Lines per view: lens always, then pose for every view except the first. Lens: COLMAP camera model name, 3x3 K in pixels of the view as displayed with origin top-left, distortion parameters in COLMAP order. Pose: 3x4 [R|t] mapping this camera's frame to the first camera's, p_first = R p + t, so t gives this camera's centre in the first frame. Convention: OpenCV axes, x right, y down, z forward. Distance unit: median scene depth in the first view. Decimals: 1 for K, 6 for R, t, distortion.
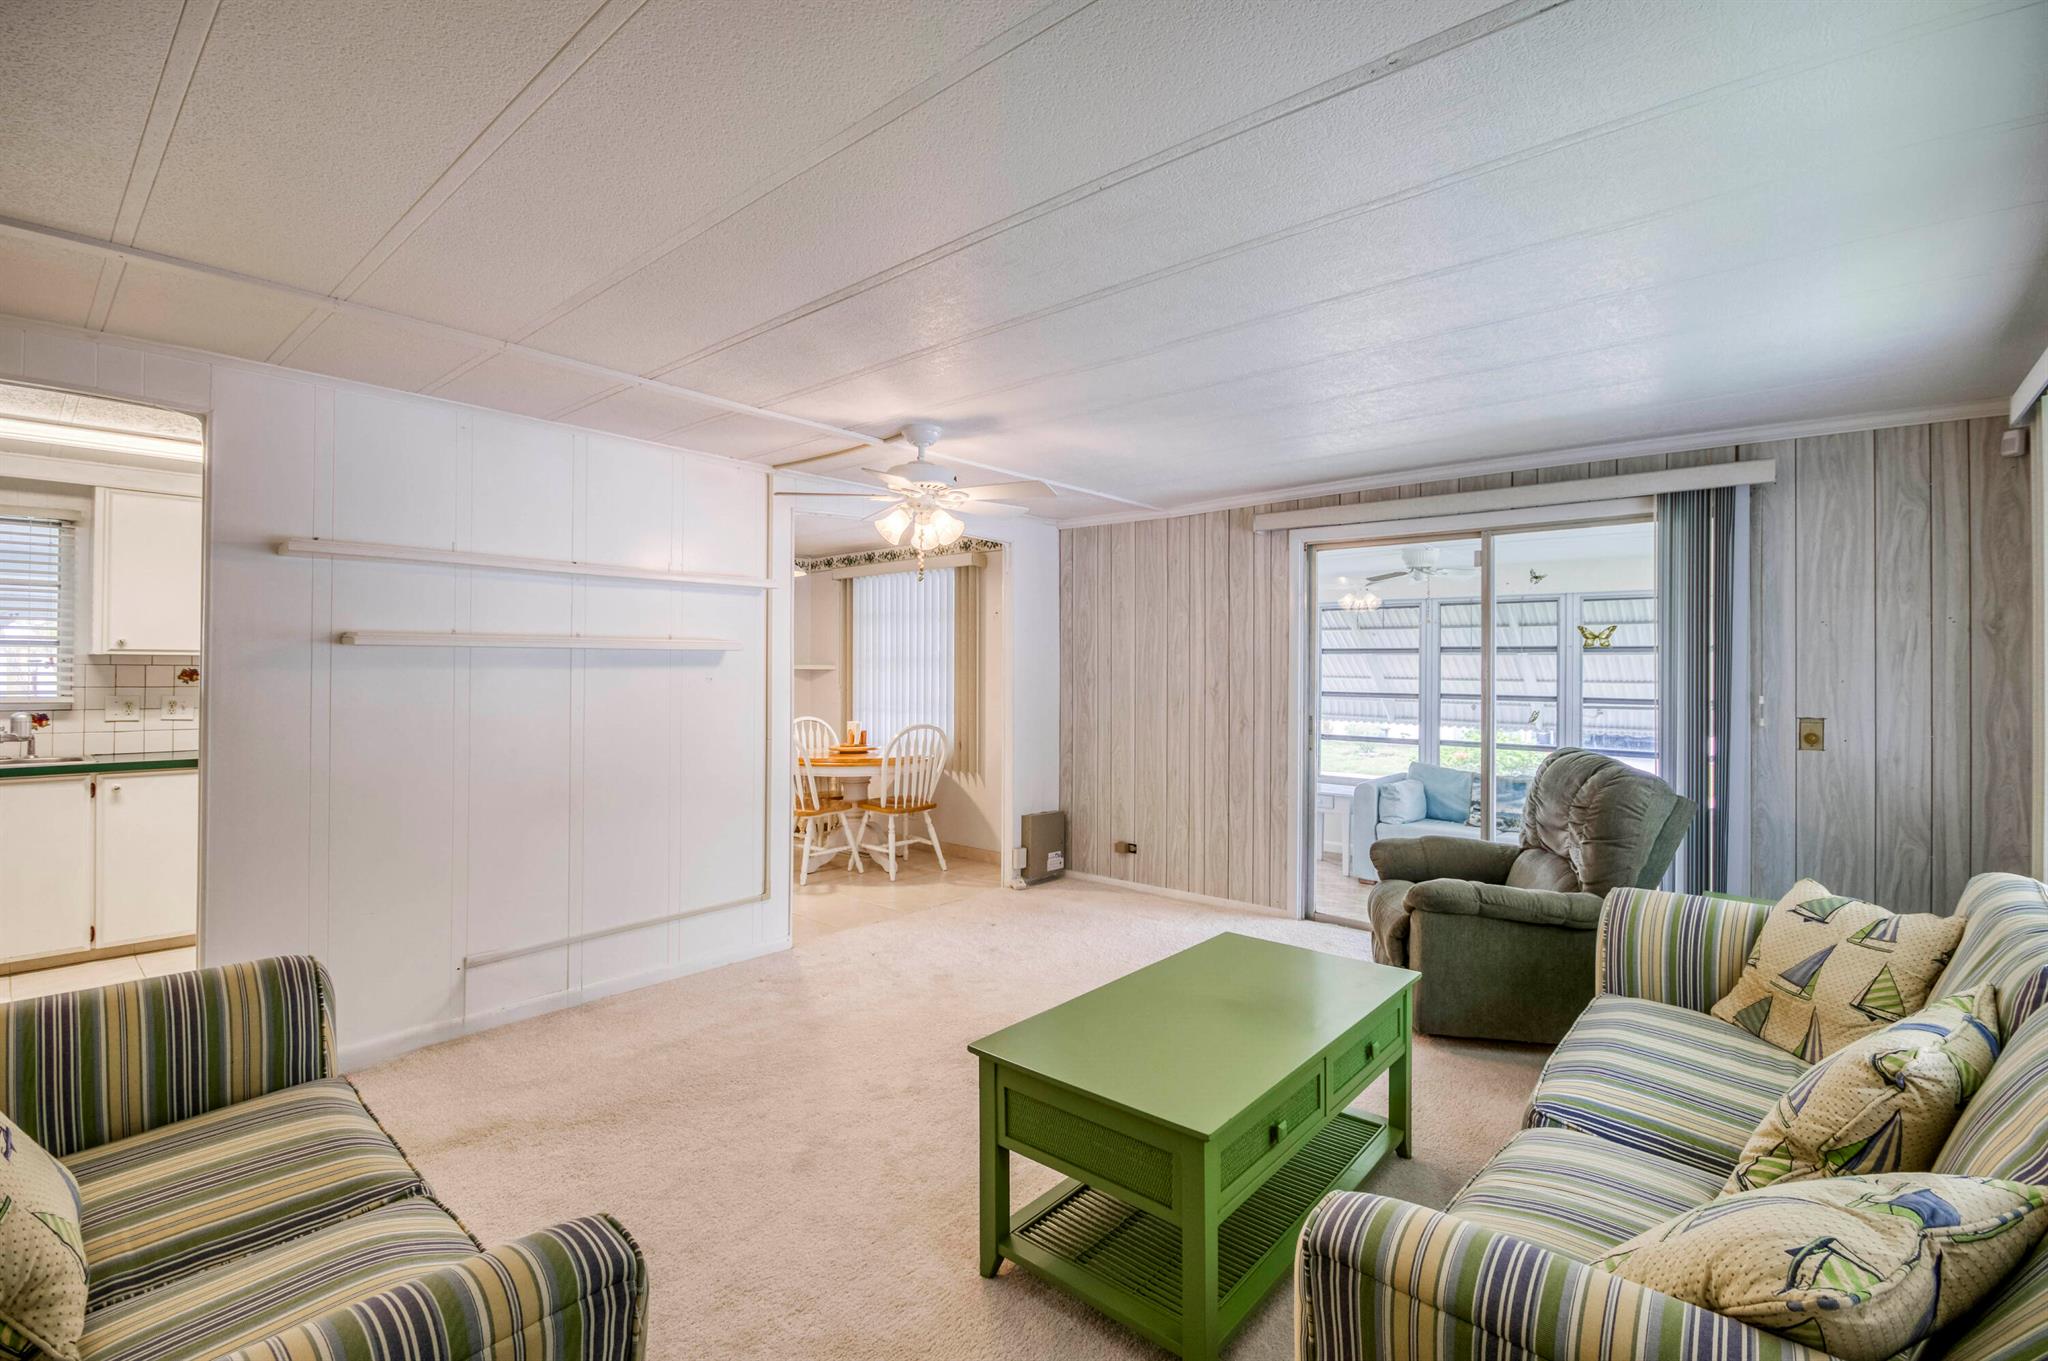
lens RADIAL K [[922.6, 0, 1034.0], [0, 922.6, 652.6], [0, 0, 1]] dist [0.021791, -0.023235]
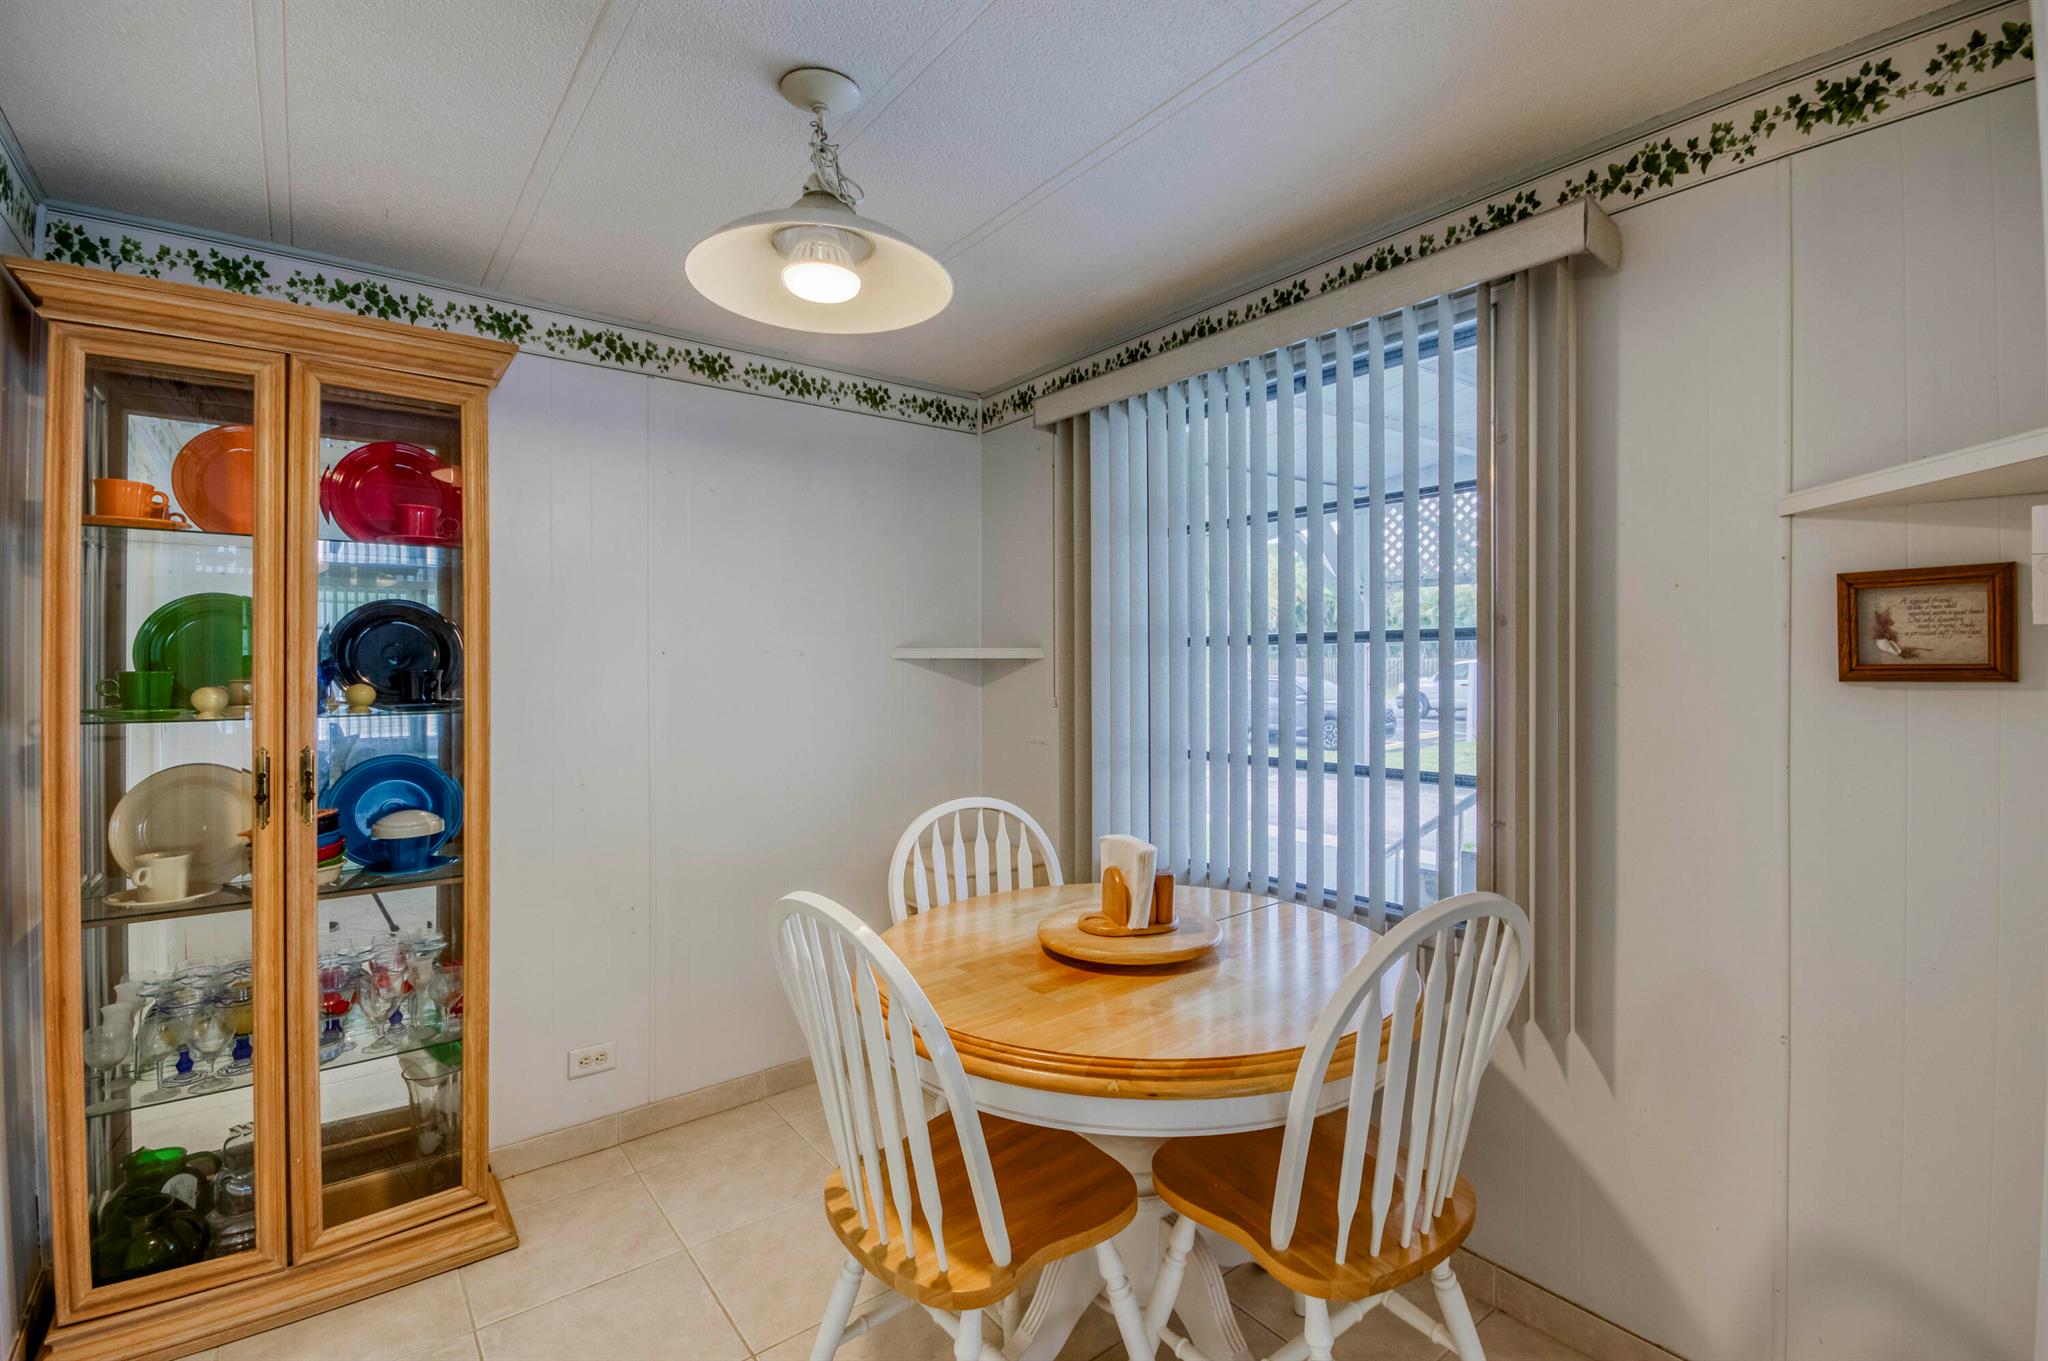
lens RADIAL K [[922.6, 0, 1034.0], [0, 922.6, 652.6], [0, 0, 1]] dist [0.021791, -0.023235]
pose [[0.981131, -0.007114, -0.193215, -0.148168], [0.008785, 0.999931, 0.007792, 0.013031], [0.193146, -0.009343, 0.981126, 0.635980]]
